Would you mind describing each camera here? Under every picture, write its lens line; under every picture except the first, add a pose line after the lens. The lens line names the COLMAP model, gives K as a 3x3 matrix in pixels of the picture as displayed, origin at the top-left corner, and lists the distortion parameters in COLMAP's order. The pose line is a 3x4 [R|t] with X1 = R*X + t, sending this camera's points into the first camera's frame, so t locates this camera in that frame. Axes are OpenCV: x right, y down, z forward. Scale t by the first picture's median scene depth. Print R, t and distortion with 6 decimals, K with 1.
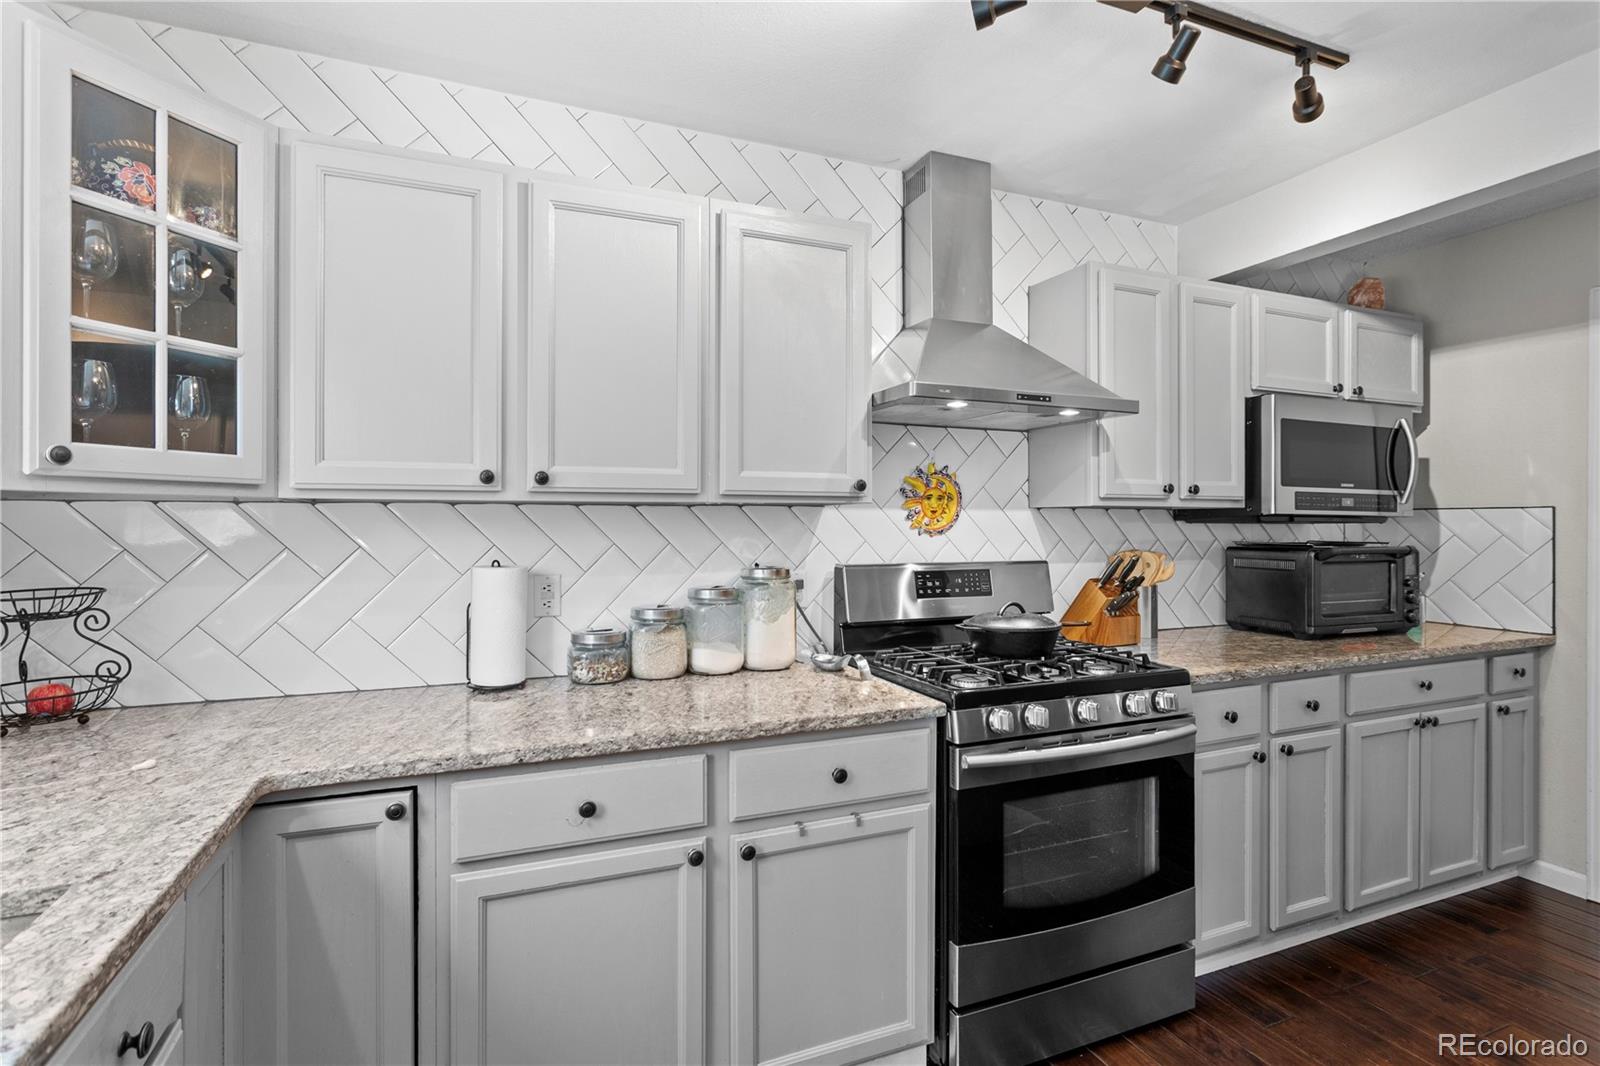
lens RADIAL K [[776.5, 0, 803.1], [0, 776.5, 517.1], [0, 0, 1]] dist [-0.004153, -0.000103]
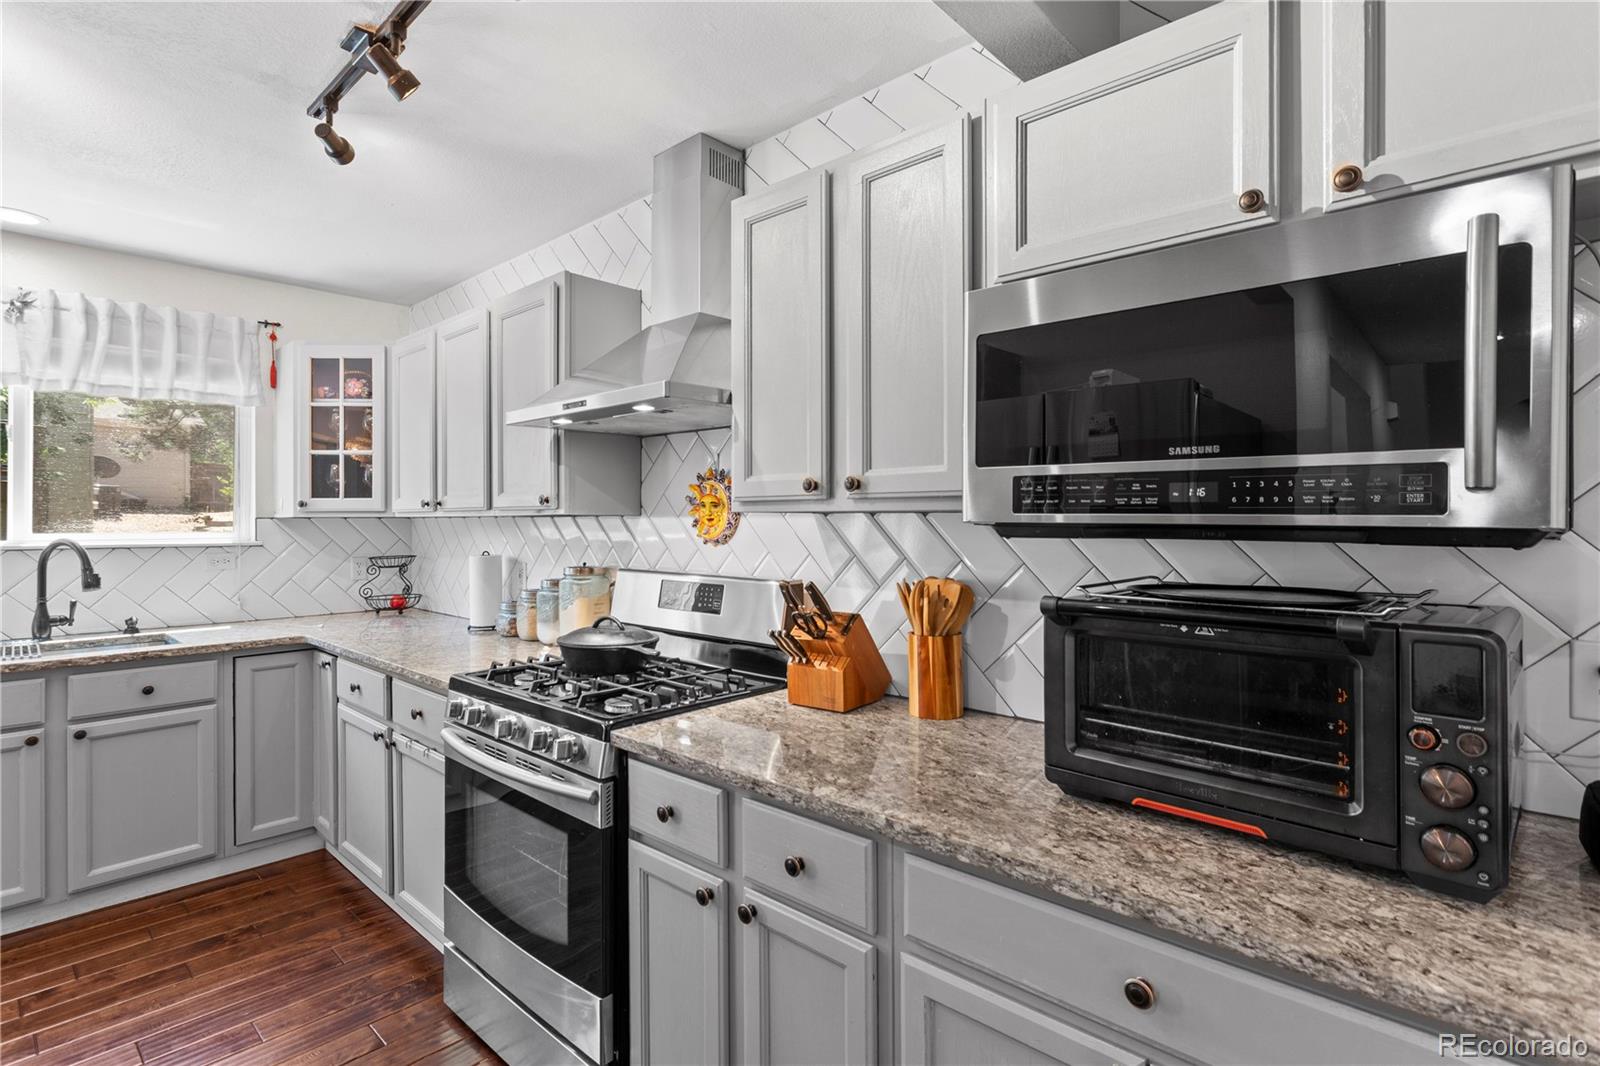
lens RADIAL K [[776.5, 0, 801.0], [0, 776.5, 522.8], [0, 0, 1]] dist [-0.004153, -0.000103]
pose [[0.431077, 0.000008, -0.902315, 1.652807], [0.006012, 0.999978, 0.002881, -0.009216], [0.902295, -0.006667, 0.431068, 1.078078]]
